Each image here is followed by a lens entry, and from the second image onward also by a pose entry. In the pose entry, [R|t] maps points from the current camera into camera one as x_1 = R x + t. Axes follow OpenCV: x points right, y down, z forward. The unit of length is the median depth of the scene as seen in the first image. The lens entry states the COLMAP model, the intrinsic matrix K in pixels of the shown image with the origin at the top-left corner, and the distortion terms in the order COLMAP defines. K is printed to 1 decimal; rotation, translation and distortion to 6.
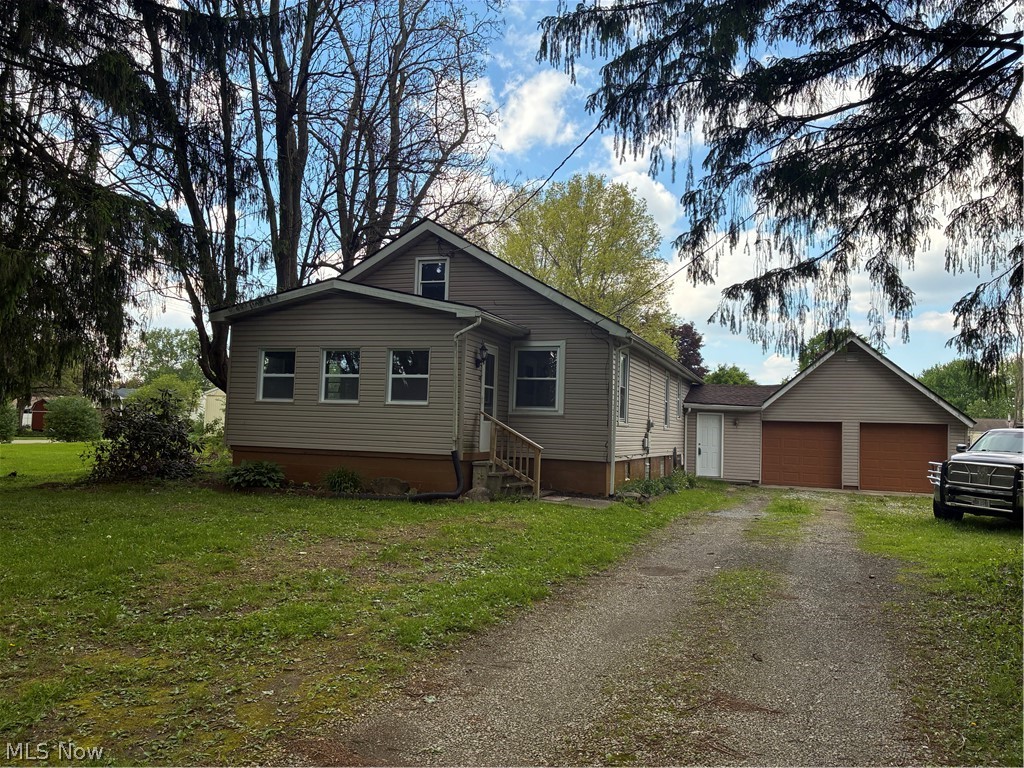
lens RADIAL K [[756.5, 0, 510.6], [0, 756.5, 374.7], [0, 0, 1]] dist [0.036943, -0.061843]
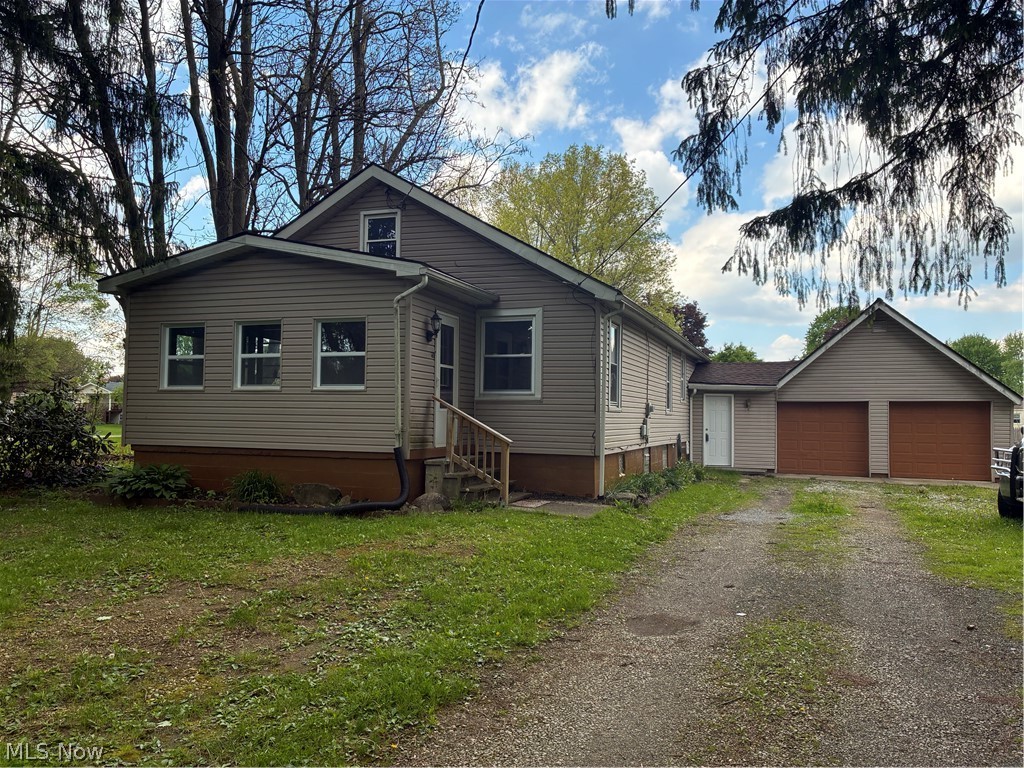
lens RADIAL K [[756.5, 0, 511.9], [0, 756.5, 392.5], [0, 0, 1]] dist [0.036943, -0.061843]
pose [[0.999785, -0.020390, -0.003746, 0.044787], [0.020526, 0.998953, 0.040873, 0.013022], [0.002909, -0.040941, 0.999157, 0.201223]]
